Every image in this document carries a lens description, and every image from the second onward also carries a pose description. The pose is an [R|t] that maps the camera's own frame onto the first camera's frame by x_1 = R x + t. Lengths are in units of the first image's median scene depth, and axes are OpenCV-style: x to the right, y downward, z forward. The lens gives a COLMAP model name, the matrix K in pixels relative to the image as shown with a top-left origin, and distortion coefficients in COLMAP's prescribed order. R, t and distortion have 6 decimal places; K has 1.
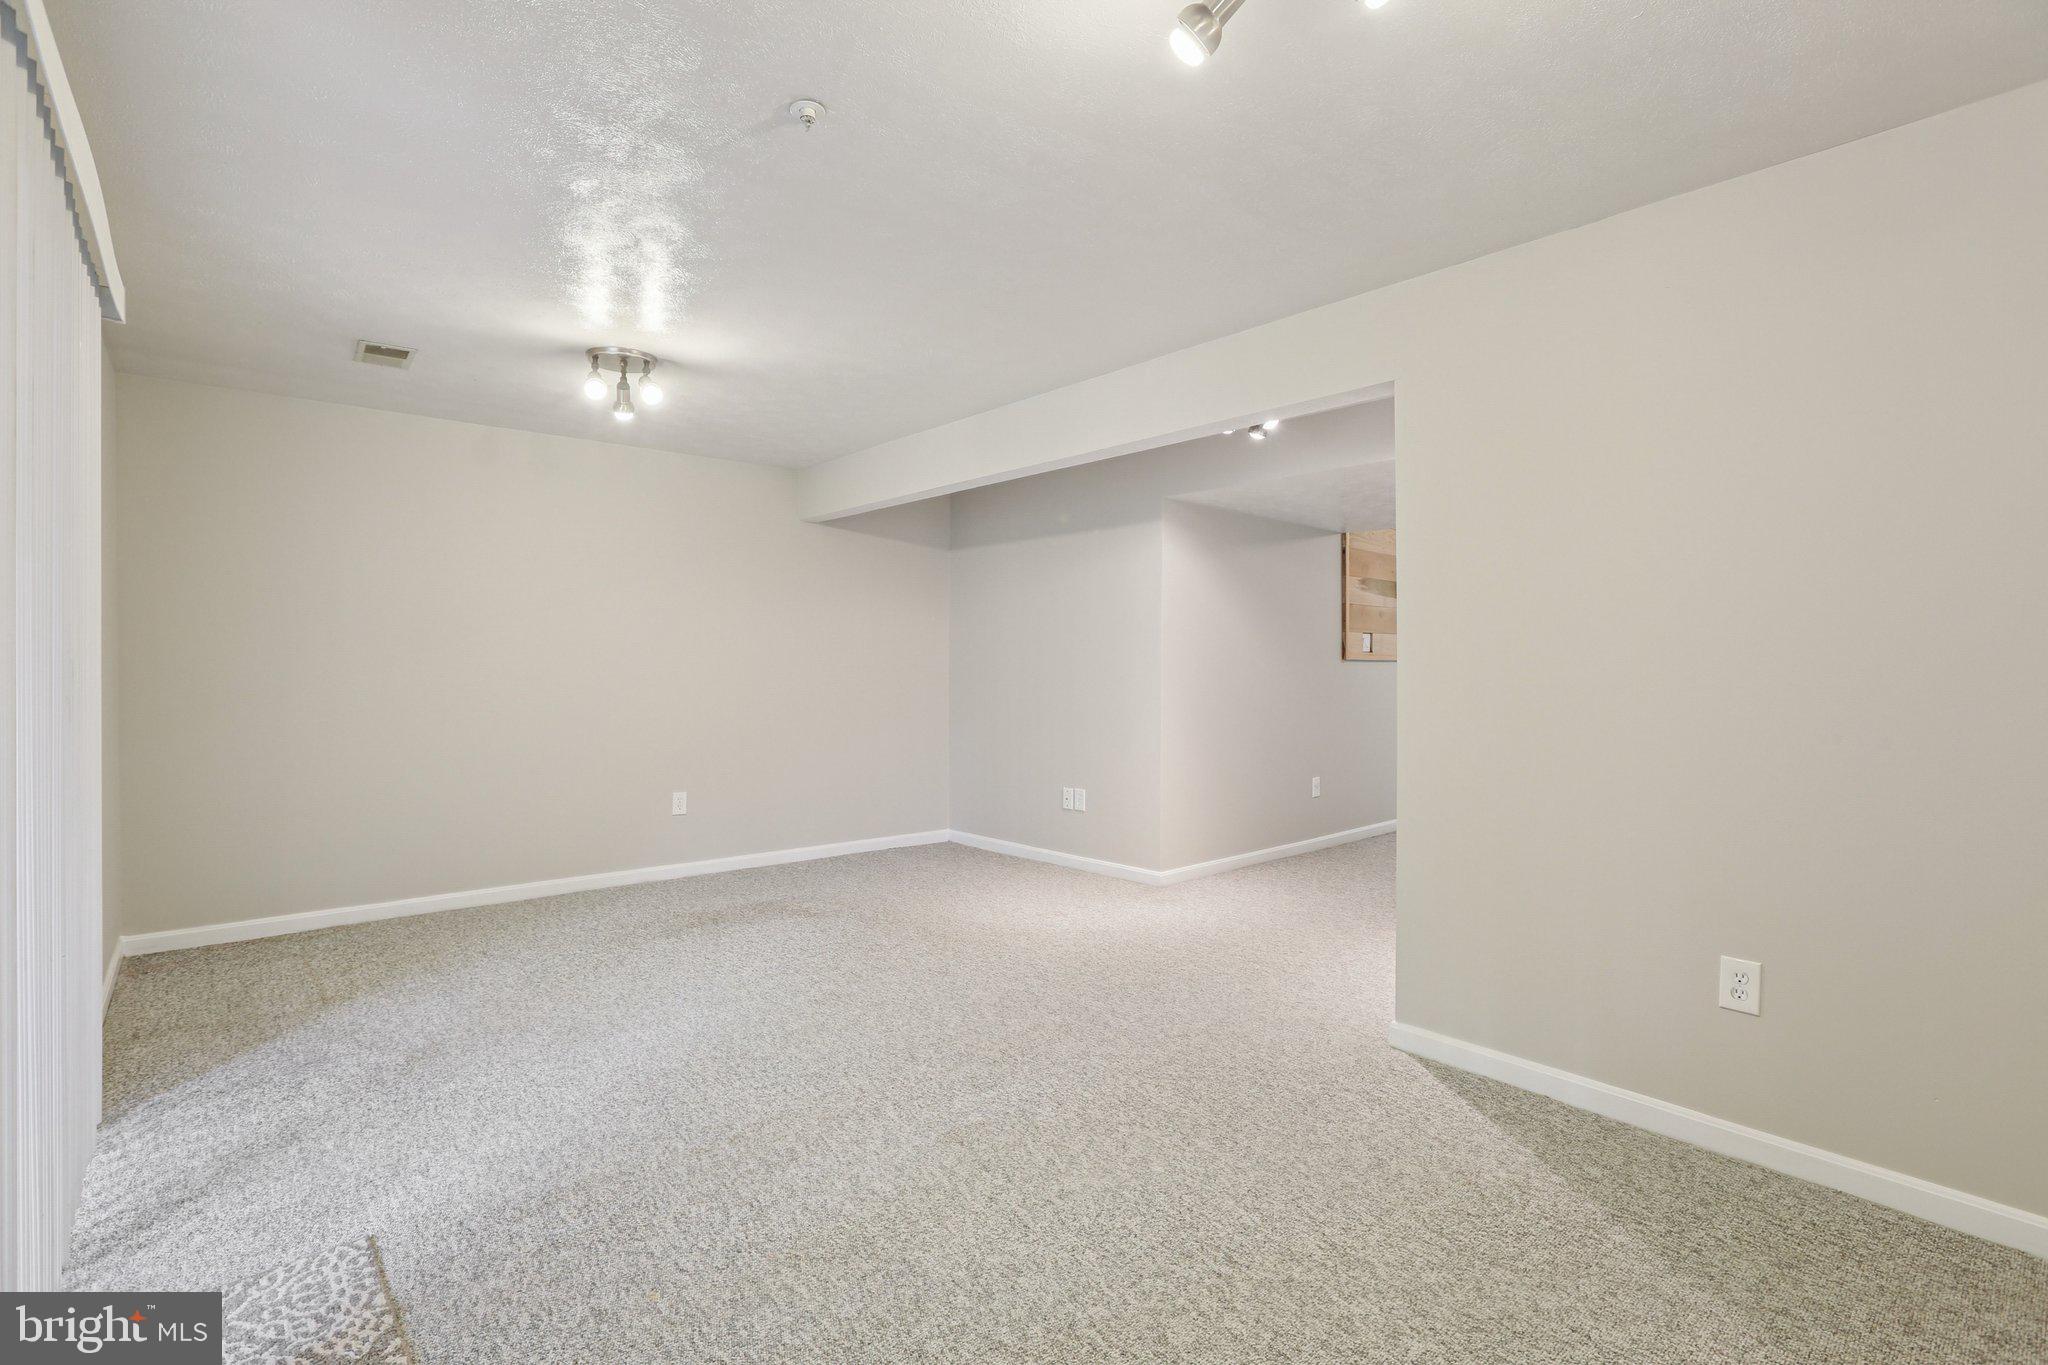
lens RADIAL K [[932.5, 0, 1024.0], [0, 932.5, 682.5], [0, 0, 1]] dist [-0.056826, 0.025540]
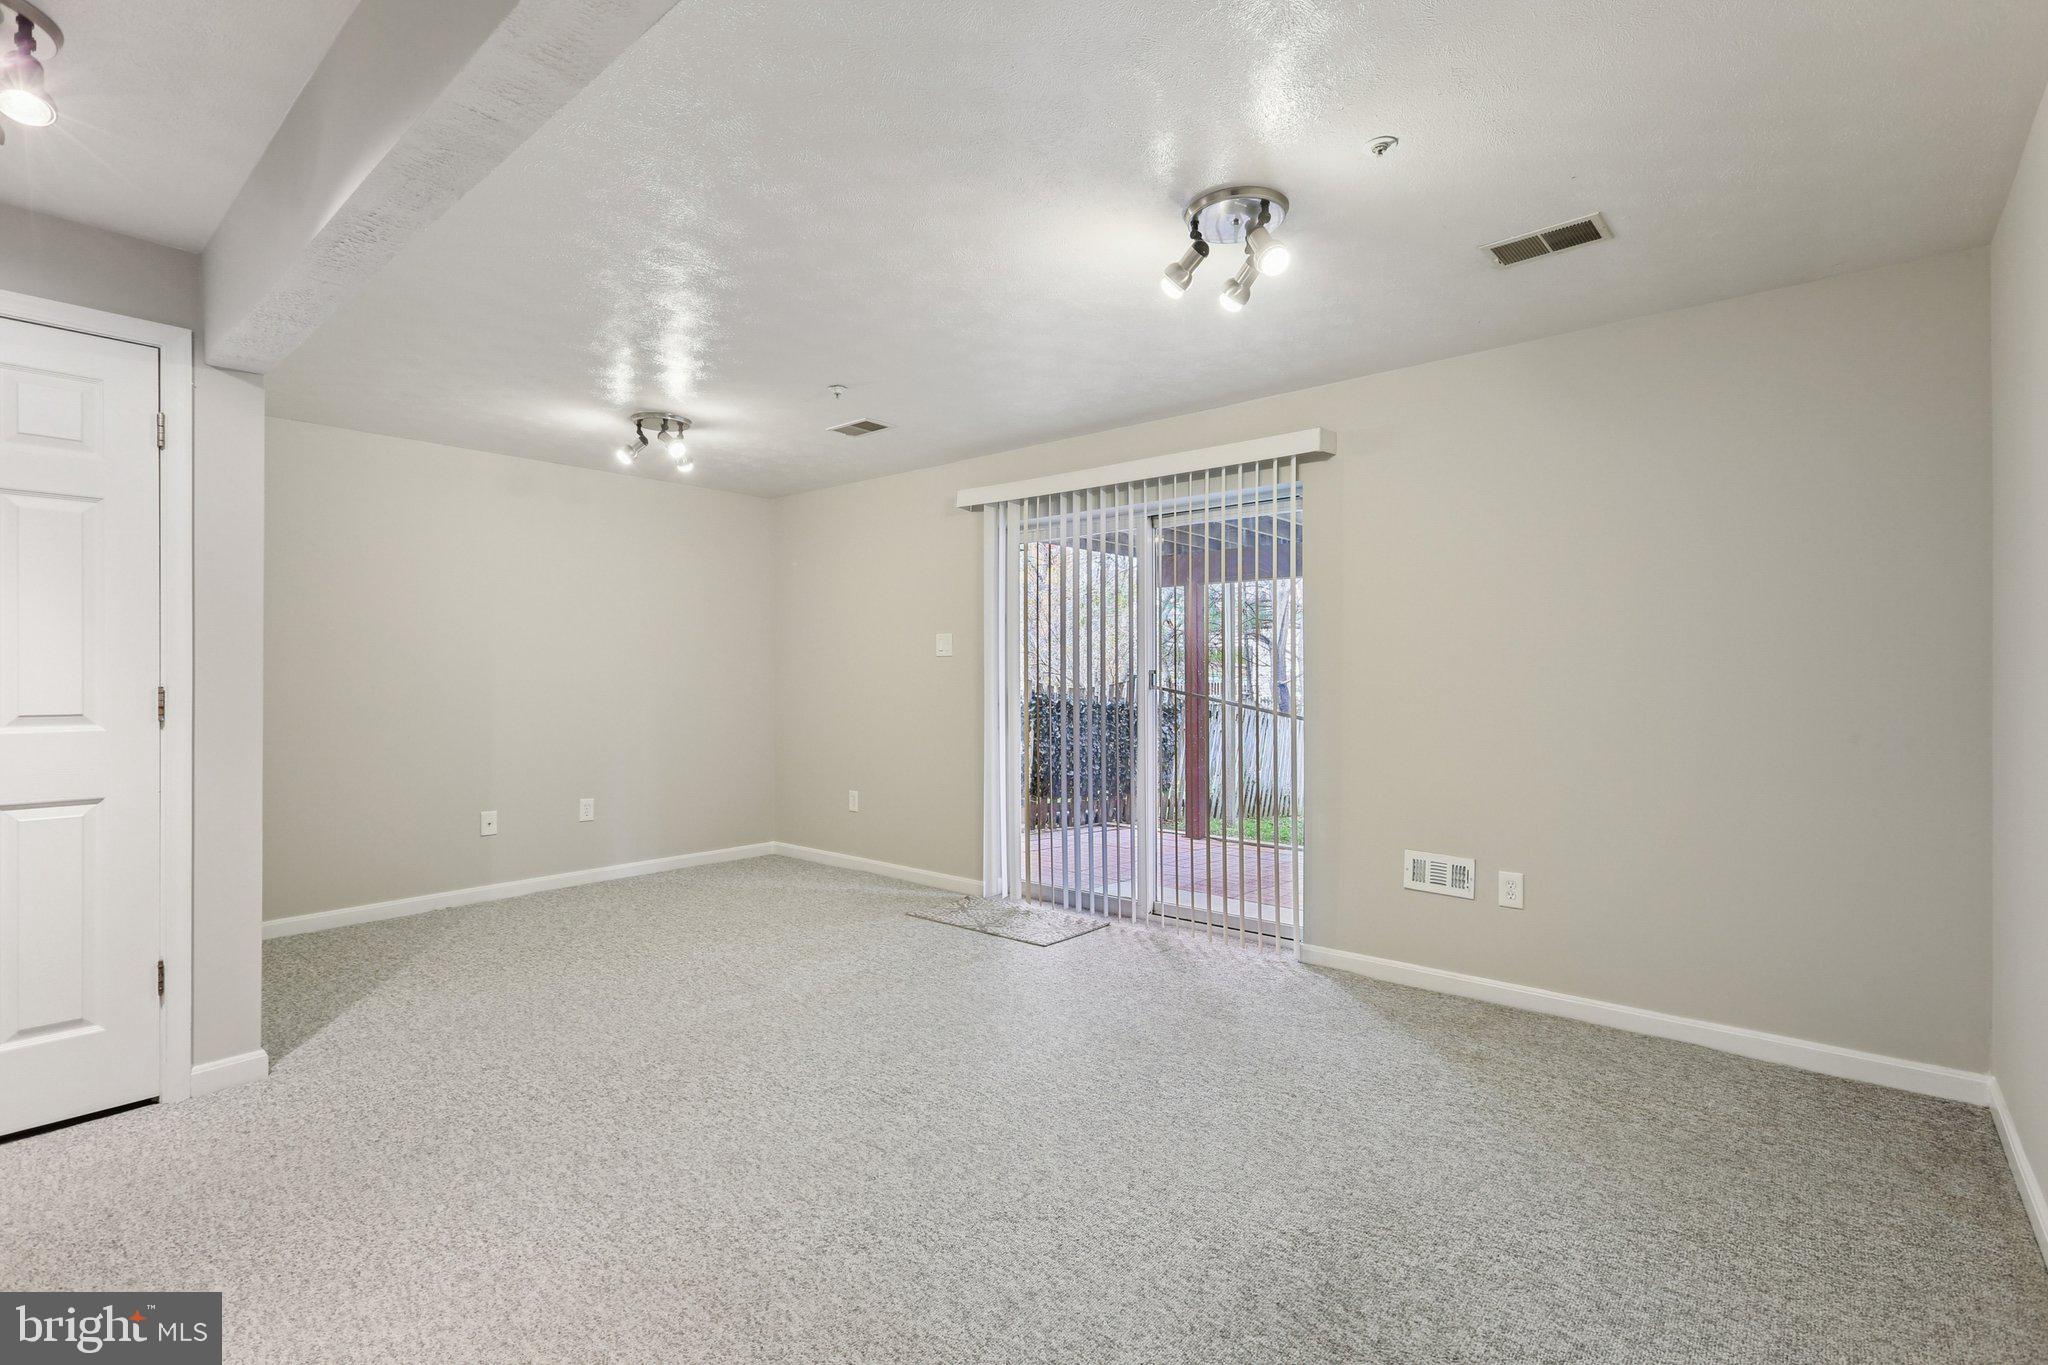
lens RADIAL K [[932.5, 0, 1024.0], [0, 932.5, 682.5], [0, 0, 1]] dist [-0.056826, 0.025540]
pose [[-0.989674, -0.005508, -0.143233, -0.242418], [-0.008635, 0.999737, 0.021223, -0.033853], [0.143078, 0.022240, -0.989461, 2.103038]]
